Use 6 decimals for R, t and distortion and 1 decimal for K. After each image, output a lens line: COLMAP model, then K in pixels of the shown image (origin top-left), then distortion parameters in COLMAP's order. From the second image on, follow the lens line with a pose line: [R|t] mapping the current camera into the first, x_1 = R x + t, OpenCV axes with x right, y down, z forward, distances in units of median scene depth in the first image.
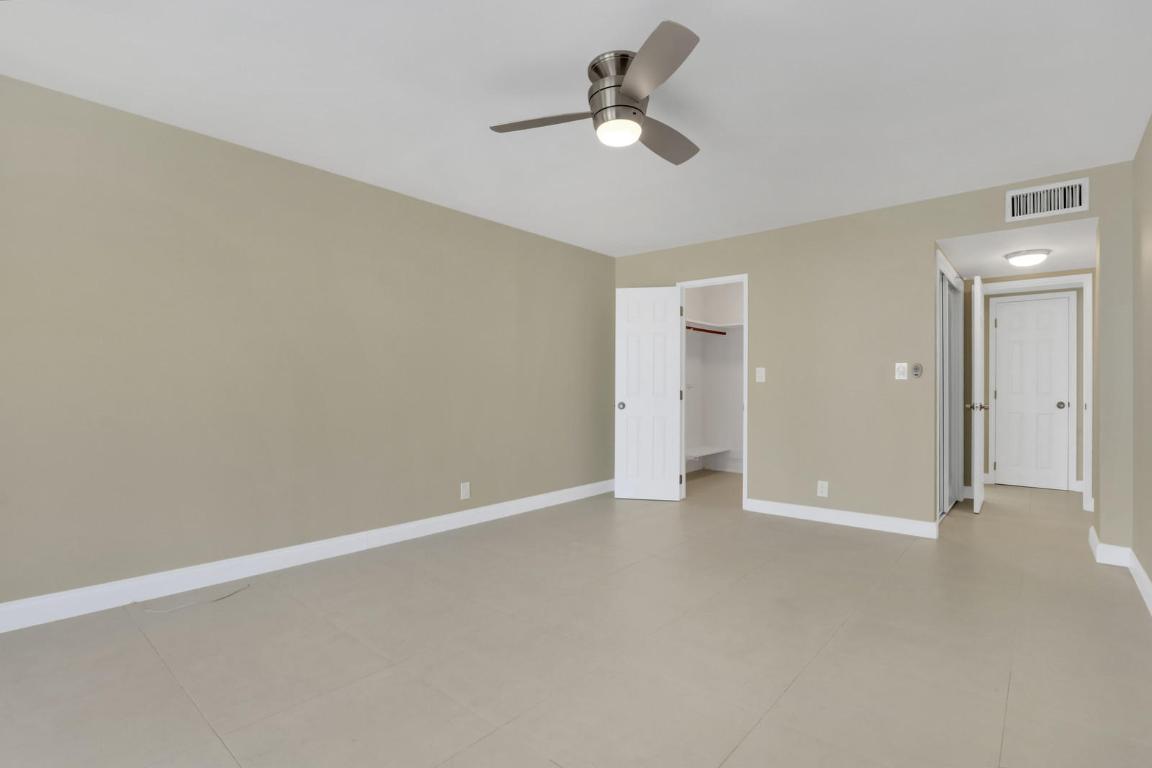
lens RADIAL K [[542.4, 0, 576.0], [0, 542.4, 384.0], [0, 0, 1]] dist [-0.017989, 0.000832]
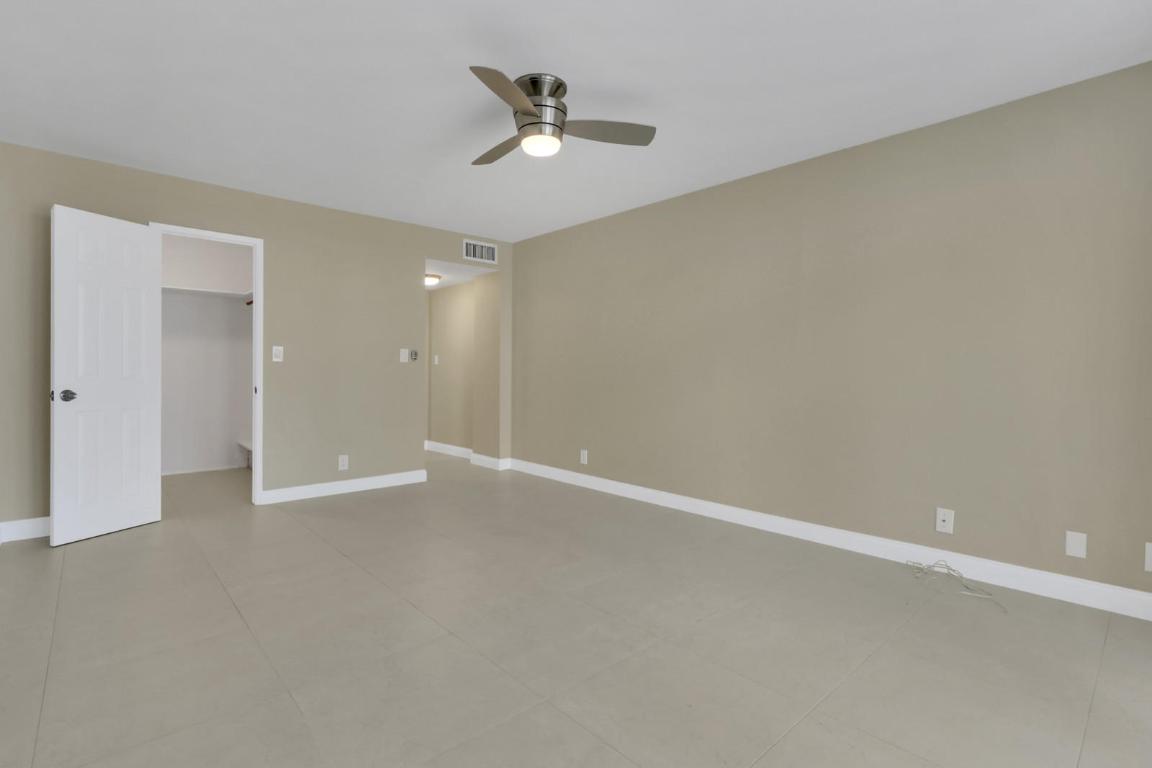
lens RADIAL K [[542.4, 0, 576.0], [0, 542.4, 384.0], [0, 0, 1]] dist [-0.017989, 0.000832]
pose [[0.111374, -0.029078, 0.993353, -0.516333], [-0.018982, 0.999327, 0.031381, -0.004271], [-0.993597, -0.022350, 0.110747, 0.390971]]
